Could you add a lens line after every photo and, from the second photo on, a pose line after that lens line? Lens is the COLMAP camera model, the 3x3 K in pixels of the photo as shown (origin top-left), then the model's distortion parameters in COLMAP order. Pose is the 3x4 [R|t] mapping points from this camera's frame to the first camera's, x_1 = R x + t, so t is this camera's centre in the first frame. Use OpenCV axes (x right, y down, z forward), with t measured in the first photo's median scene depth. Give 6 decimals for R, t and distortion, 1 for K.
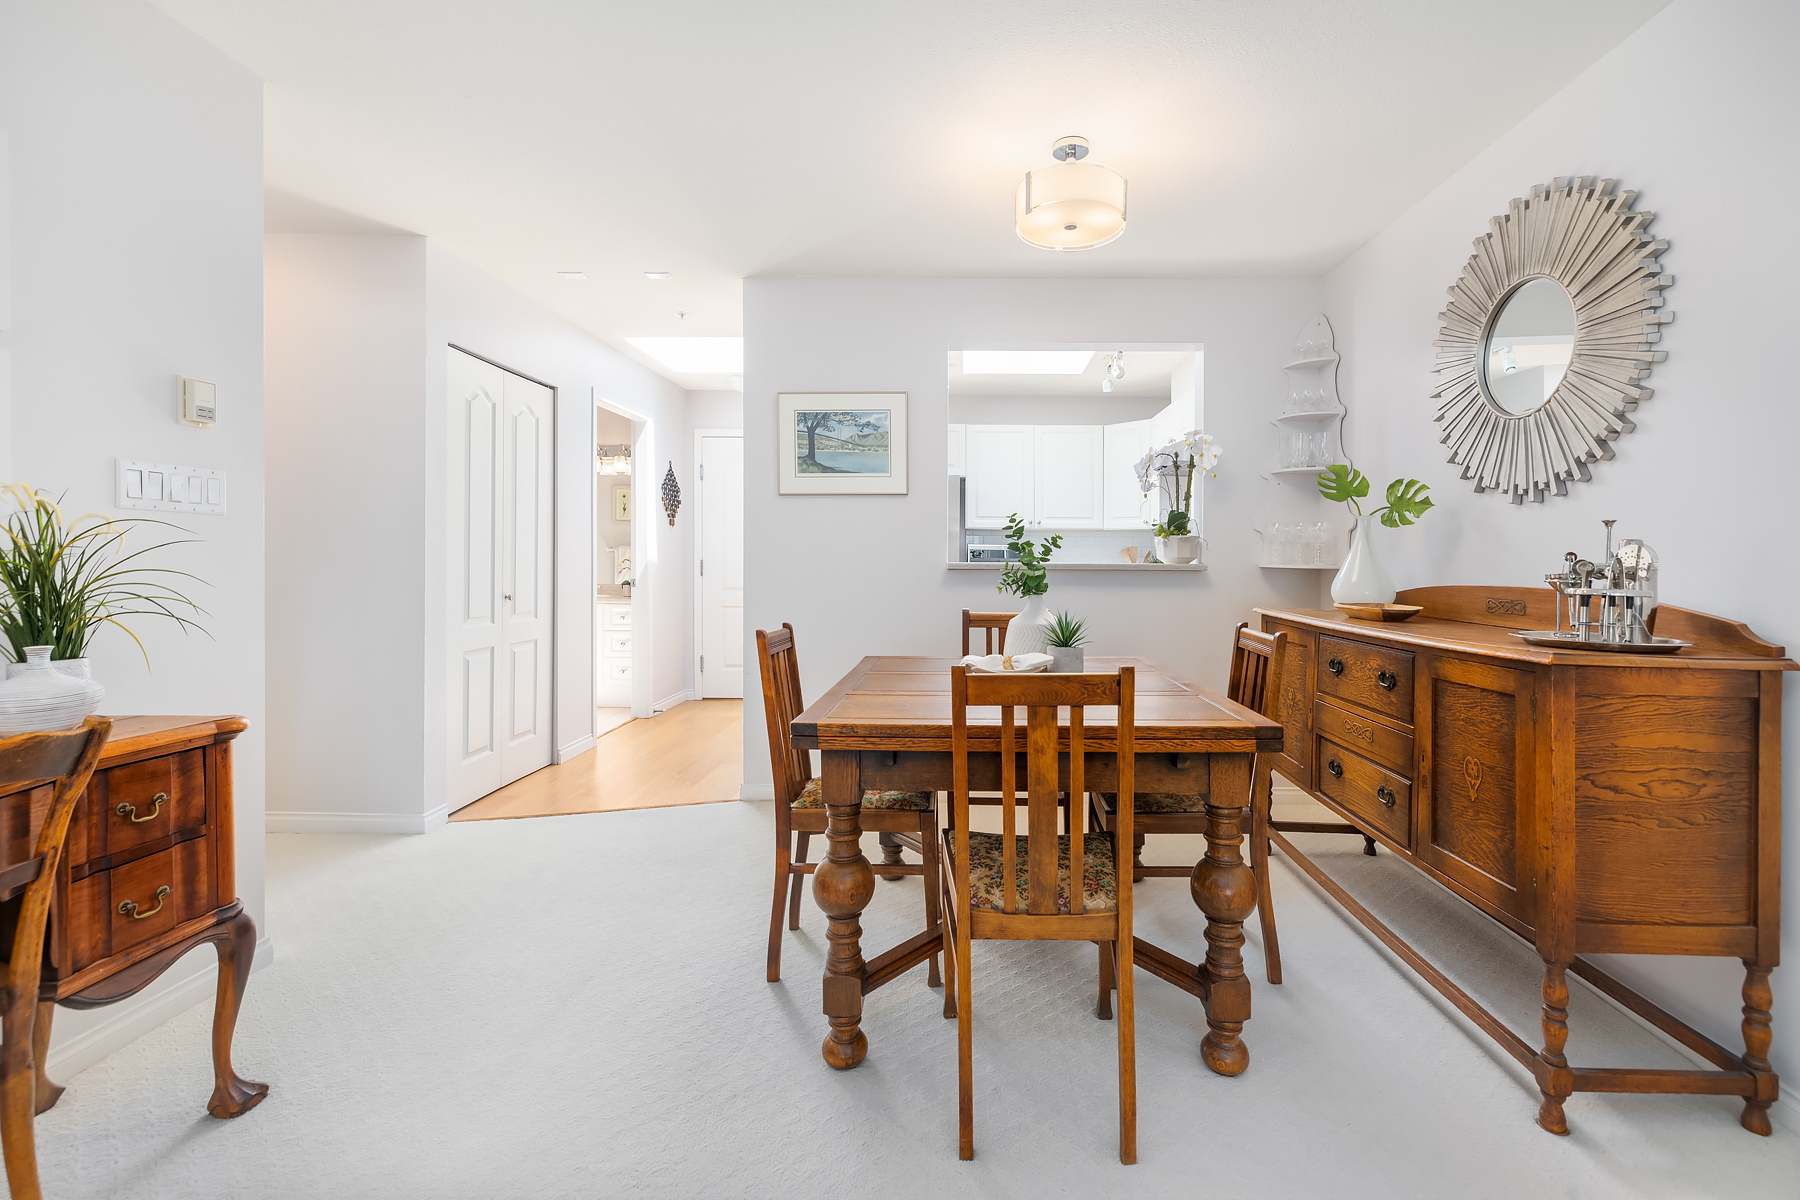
lens RADIAL K [[765.3, 0, 942.8], [0, 765.3, 570.1], [0, 0, 1]] dist [0.010848, -0.001640]
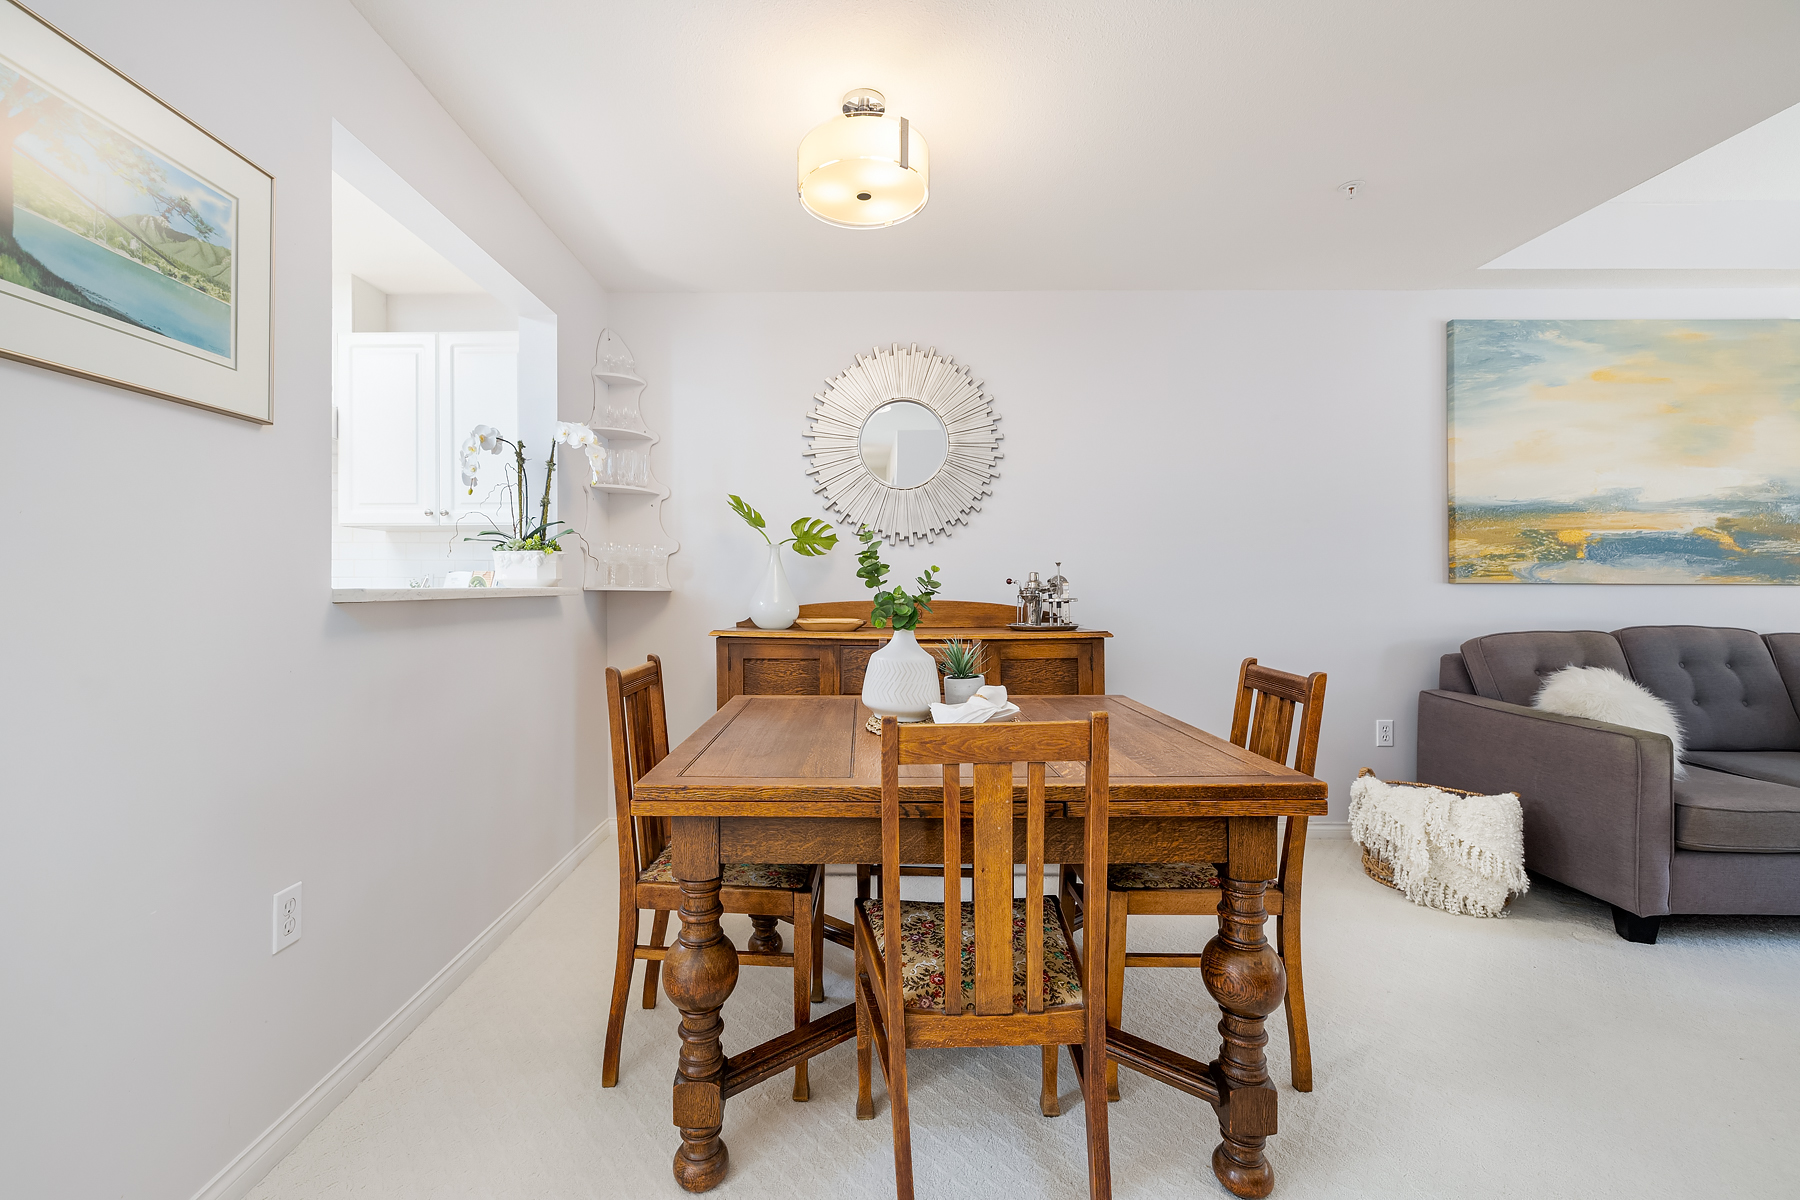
lens RADIAL K [[747.3, 0, 878.1], [0, 747.3, 593.4], [0, 0, 1]] dist [0.004758, -0.001544]
pose [[0.009374, -0.014047, 0.999857, -0.675603], [0.013578, 0.999811, 0.013919, -0.012792], [-0.999864, 0.013445, 0.009563, 0.967650]]
